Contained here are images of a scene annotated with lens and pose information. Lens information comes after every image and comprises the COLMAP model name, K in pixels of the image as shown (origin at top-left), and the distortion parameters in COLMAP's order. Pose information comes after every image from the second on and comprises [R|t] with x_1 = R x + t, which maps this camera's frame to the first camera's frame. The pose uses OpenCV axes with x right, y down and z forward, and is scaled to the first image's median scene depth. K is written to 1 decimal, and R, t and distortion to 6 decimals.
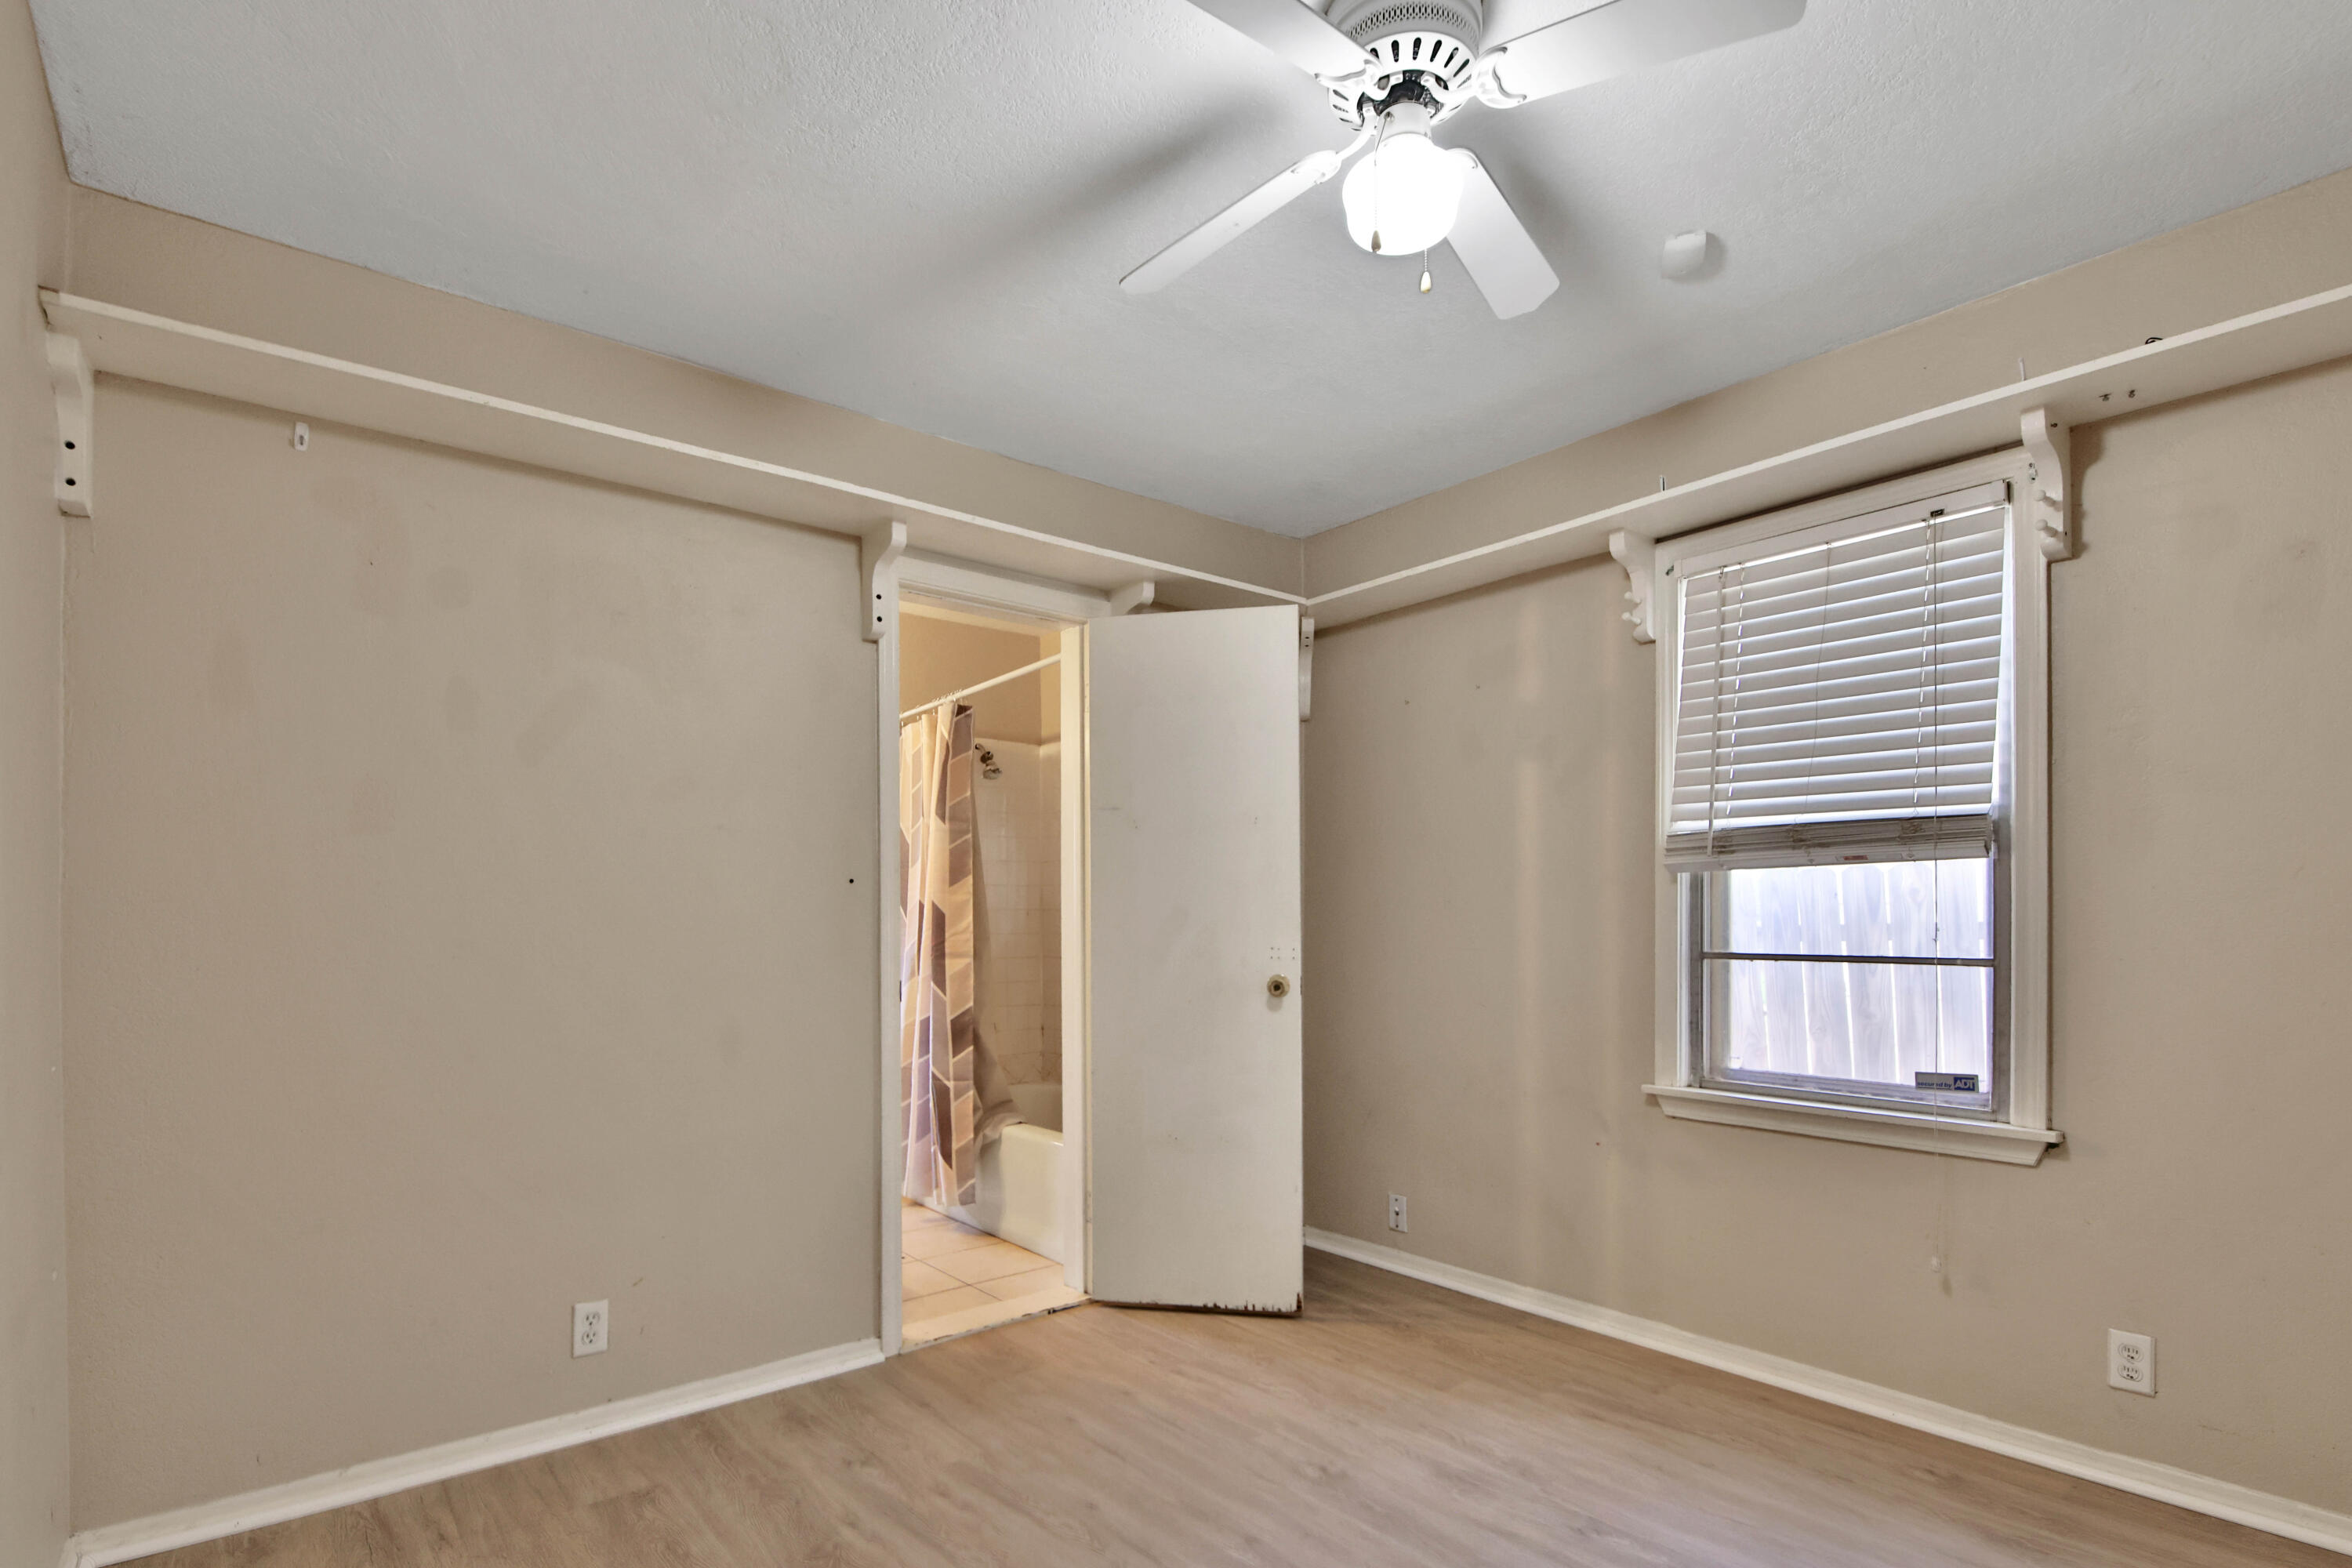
lens RADIAL K [[1122.7, 0, 1152.7], [0, 1122.7, 918.4], [0, 0, 1]] dist [-0.000772, -0.000195]
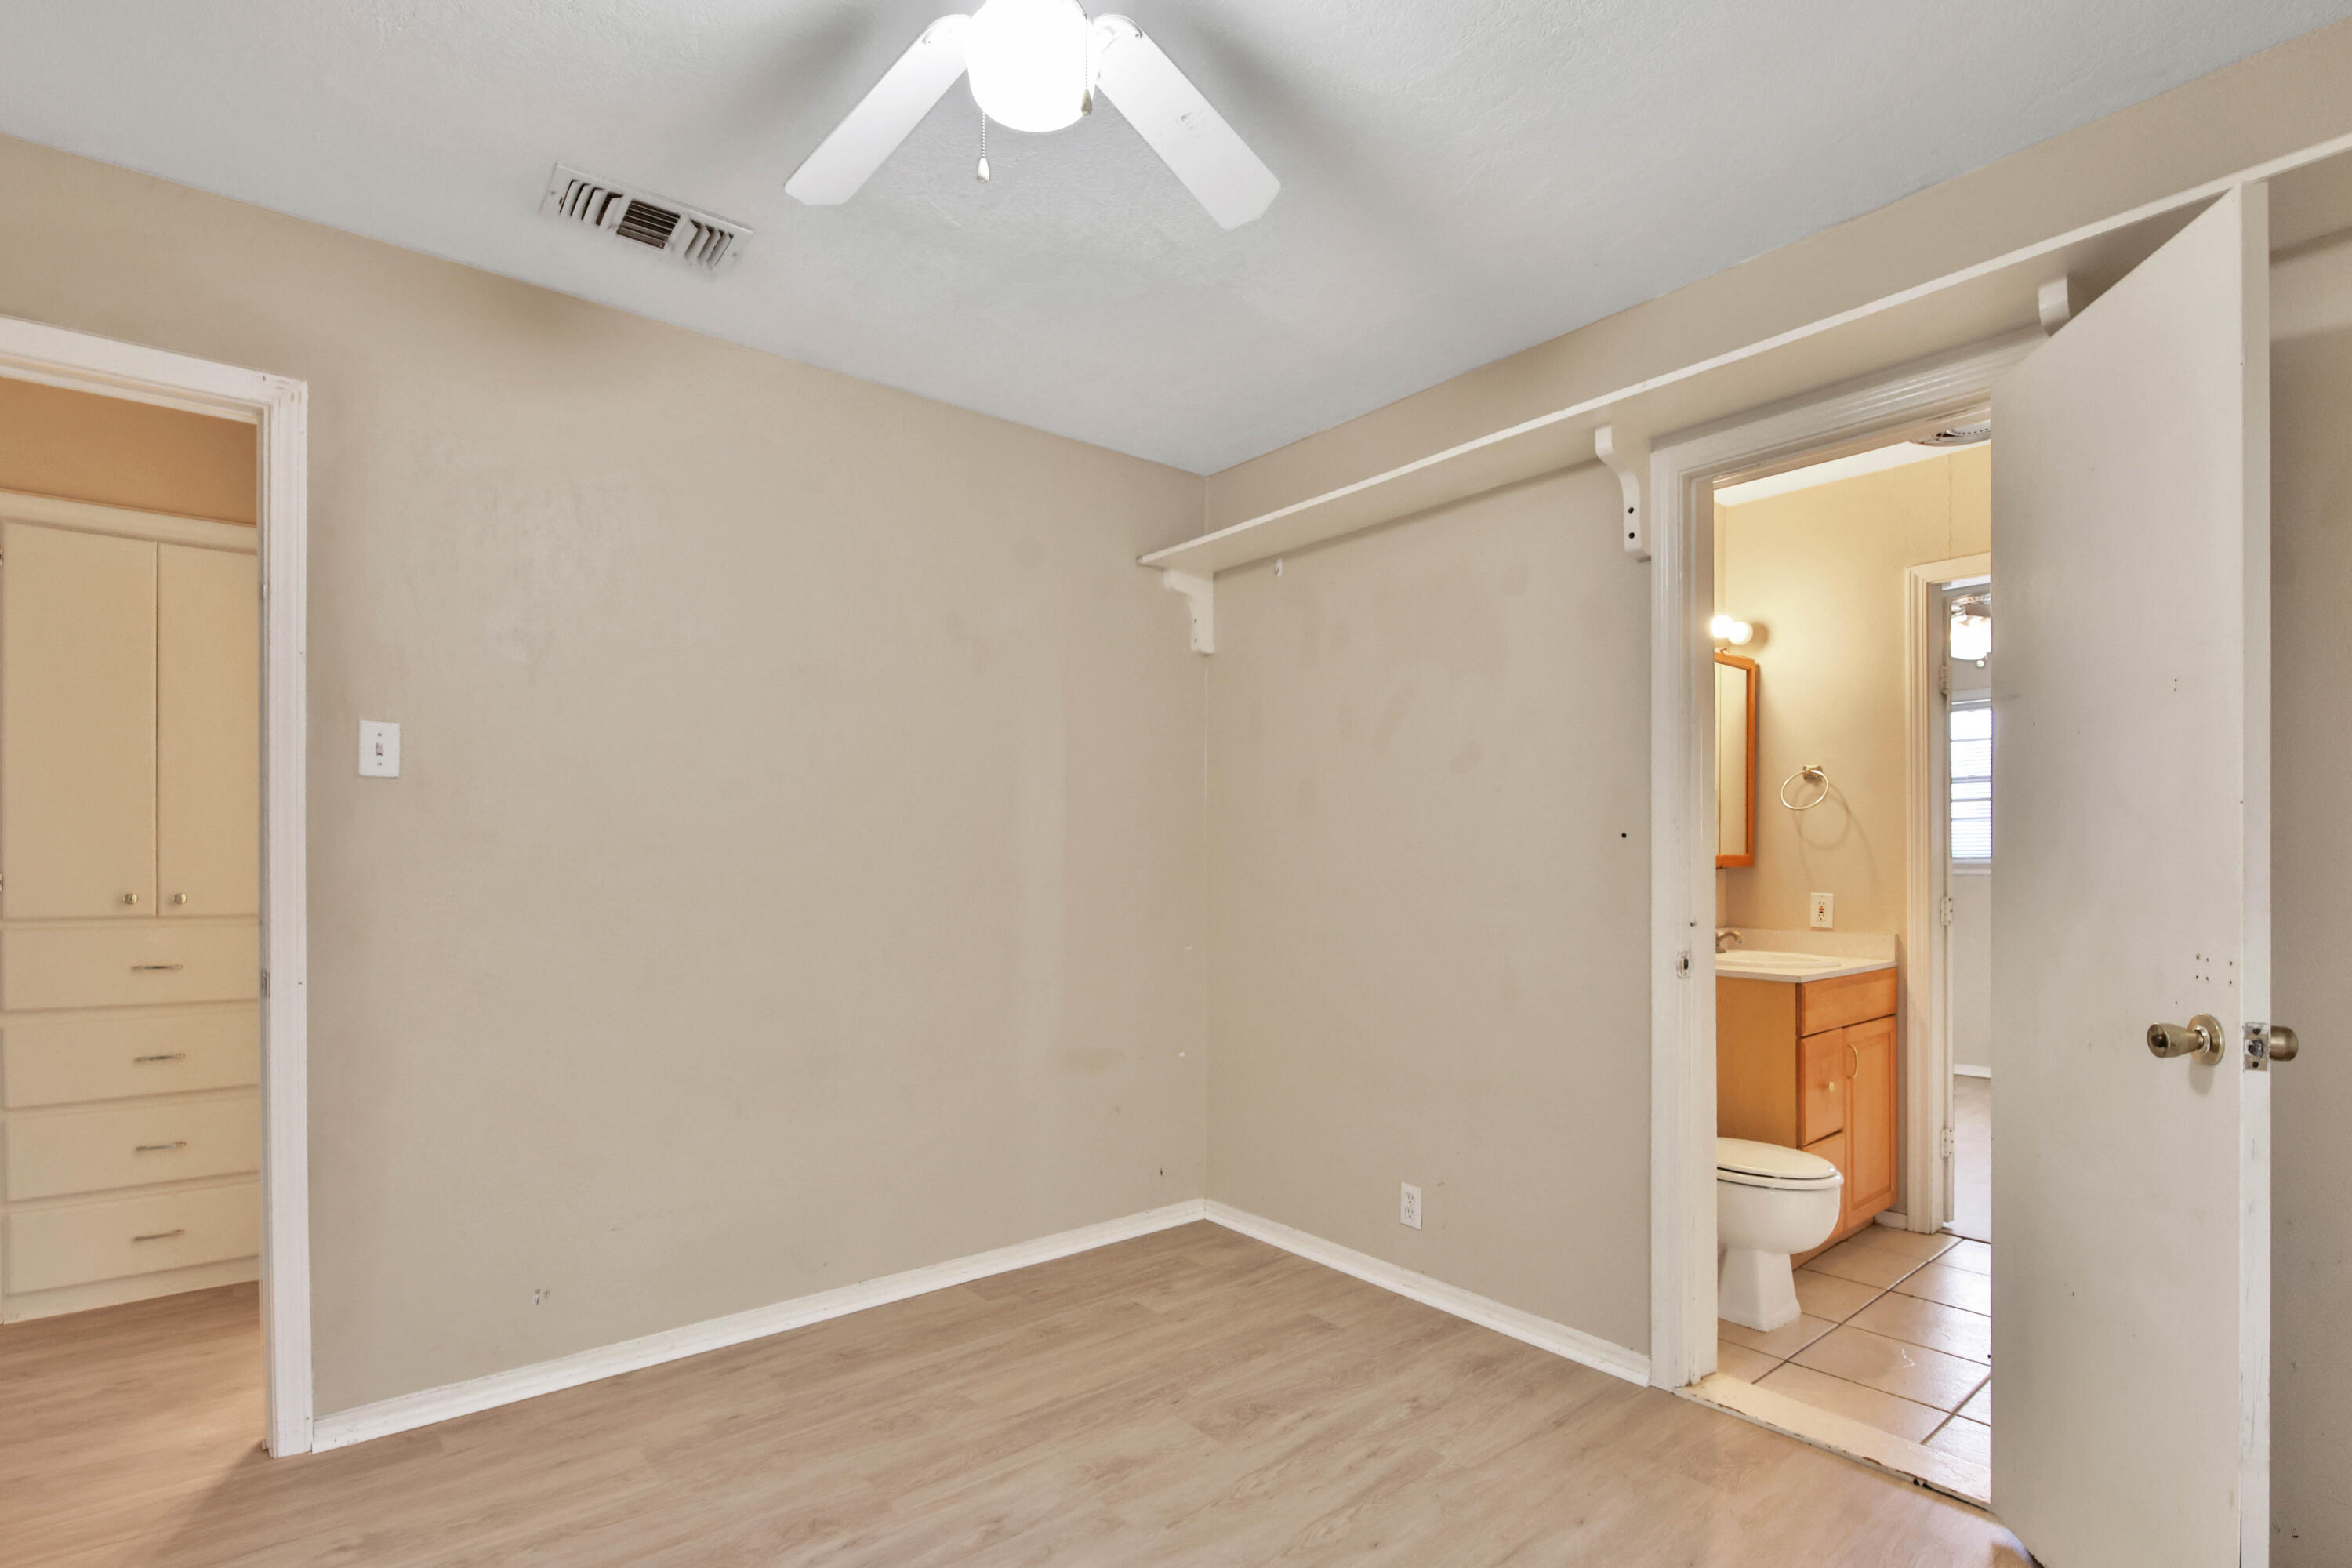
lens RADIAL K [[1112.2, 0, 1177.2], [0, 1112.2, 876.6], [0, 0, 1]] dist [0.004097, 0.000792]
pose [[0.018147, 0.021441, -0.999605, 0.744703], [0.000688, 0.999770, 0.021457, -0.025169], [0.999835, -0.001077, 0.018128, 0.753430]]
